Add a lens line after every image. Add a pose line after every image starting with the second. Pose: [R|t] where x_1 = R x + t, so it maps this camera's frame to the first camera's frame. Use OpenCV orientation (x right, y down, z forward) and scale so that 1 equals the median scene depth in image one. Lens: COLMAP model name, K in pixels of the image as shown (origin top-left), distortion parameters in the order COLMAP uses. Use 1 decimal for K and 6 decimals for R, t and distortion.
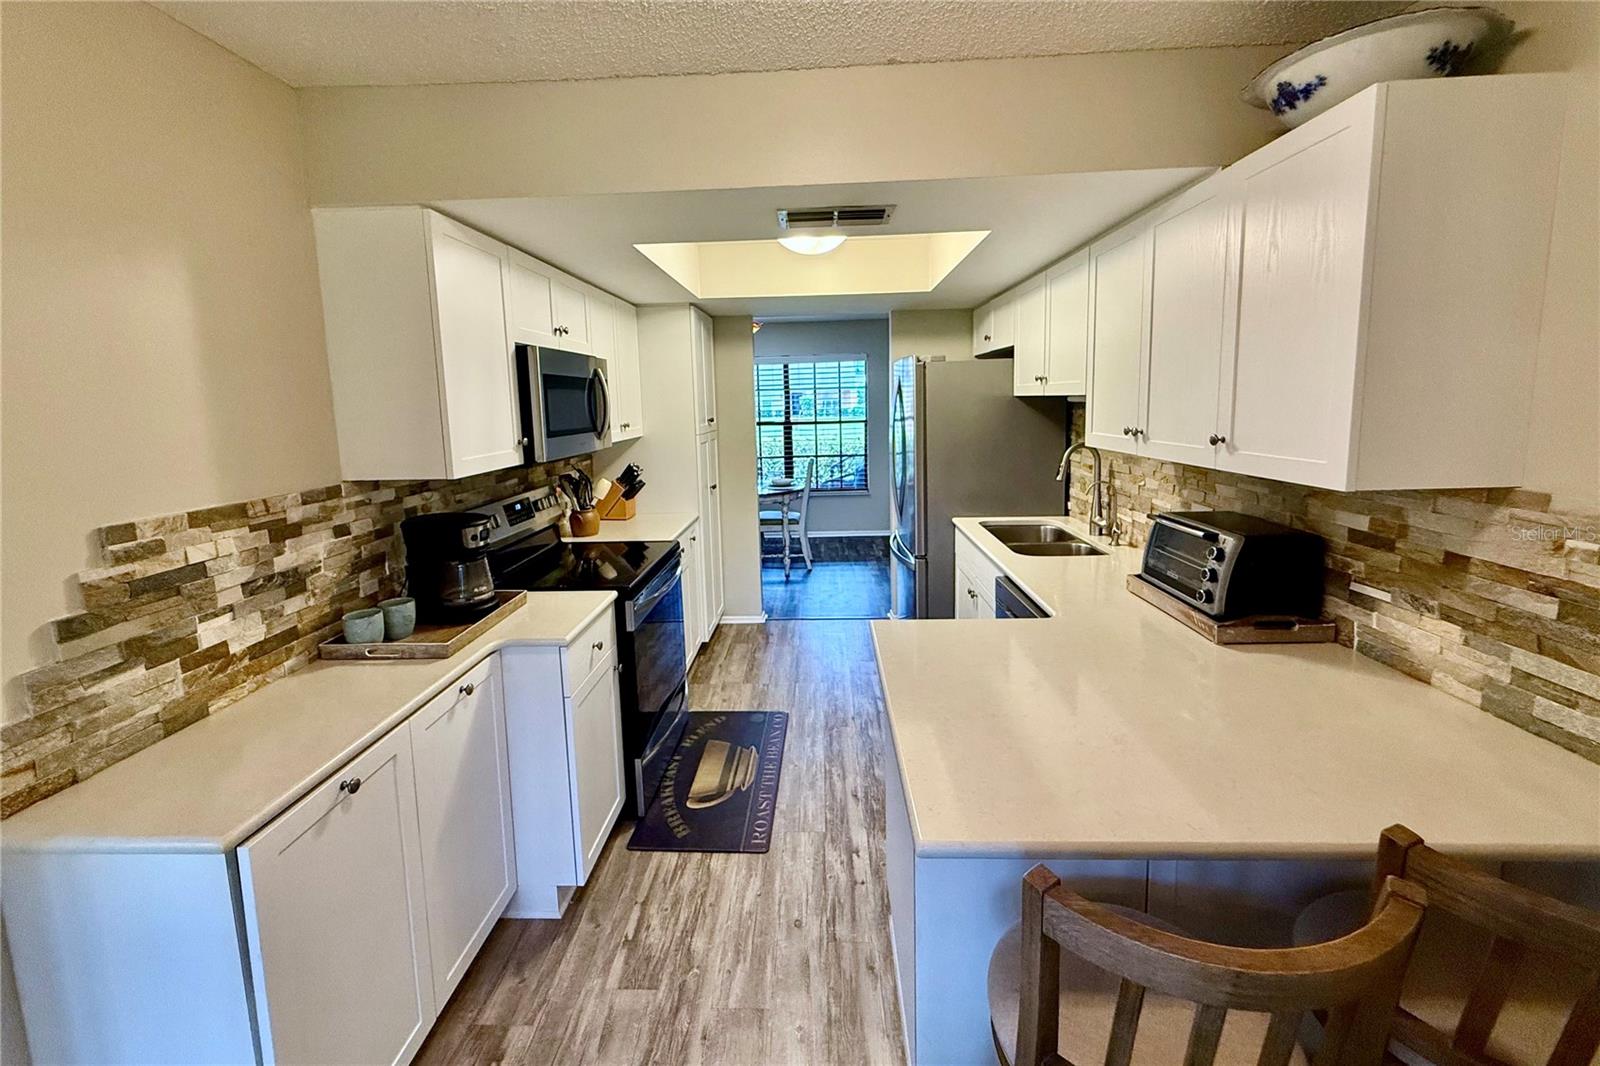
lens RADIAL K [[630.3, 0, 814.5], [0, 630.3, 479.1], [0, 0, 1]] dist [0.003263, -0.000143]
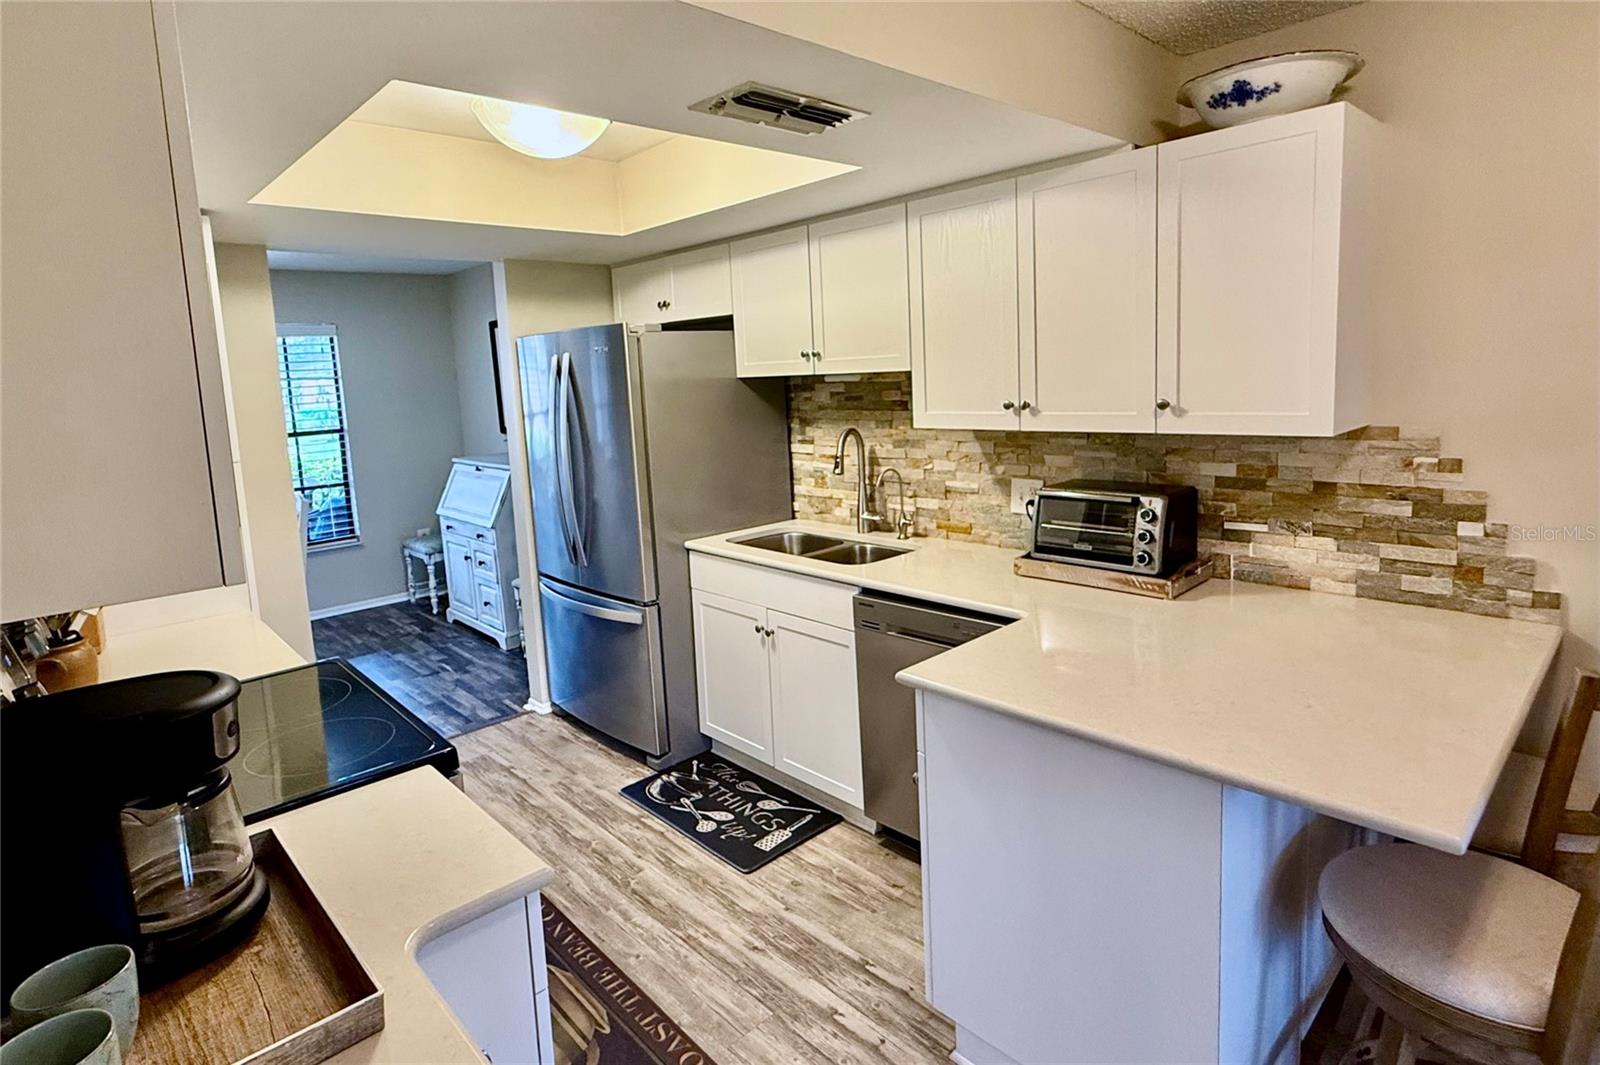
lens RADIAL K [[815.3, 0, 774.7], [0, 815.3, 476.2], [0, 0, 1]] dist [-0.000289, 0.000109]
pose [[0.720769, -0.095140, 0.686615, -0.622871], [0.115352, 0.993187, 0.016529, -0.033363], [-0.683510, 0.067289, 0.726833, 0.382525]]
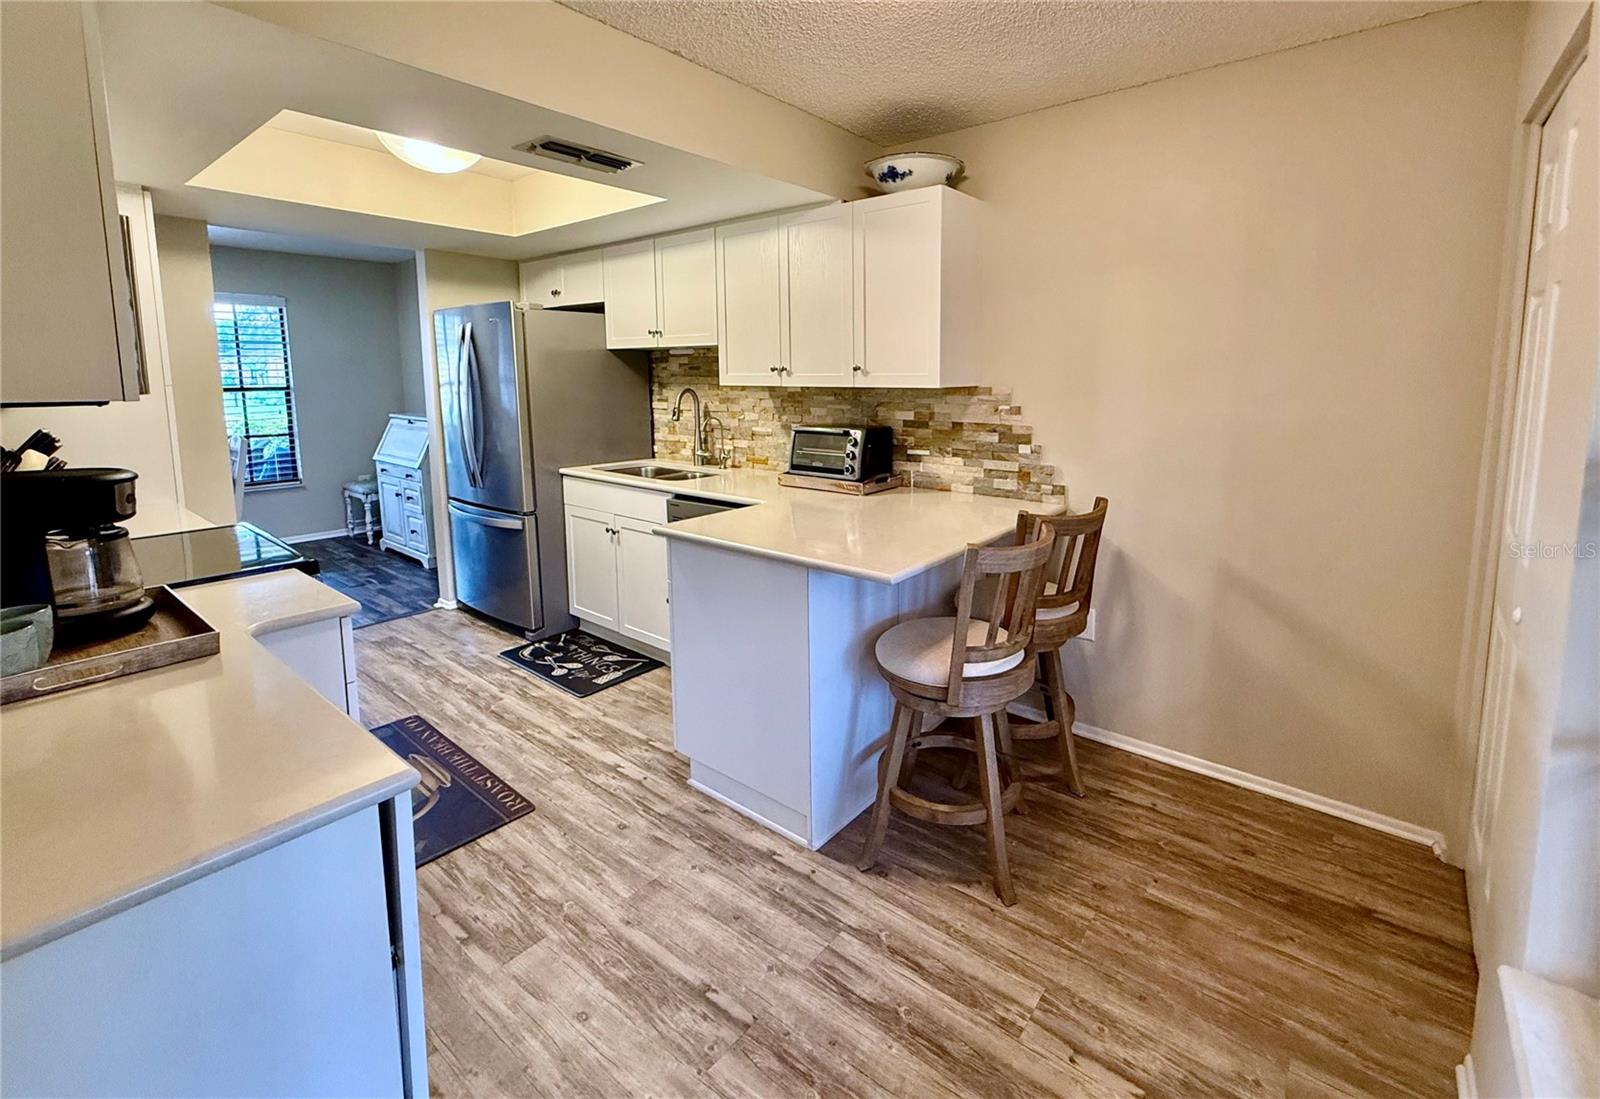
lens RADIAL K [[680.0, 0, 847.0], [0, 680.0, 453.8], [0, 0, 1]] dist [-0.006632, 0.000145]
pose [[0.586908, -0.069451, 0.806669, -0.654450], [0.088762, 0.995828, 0.021156, 0.096438], [-0.804773, 0.059185, 0.590624, 0.000955]]
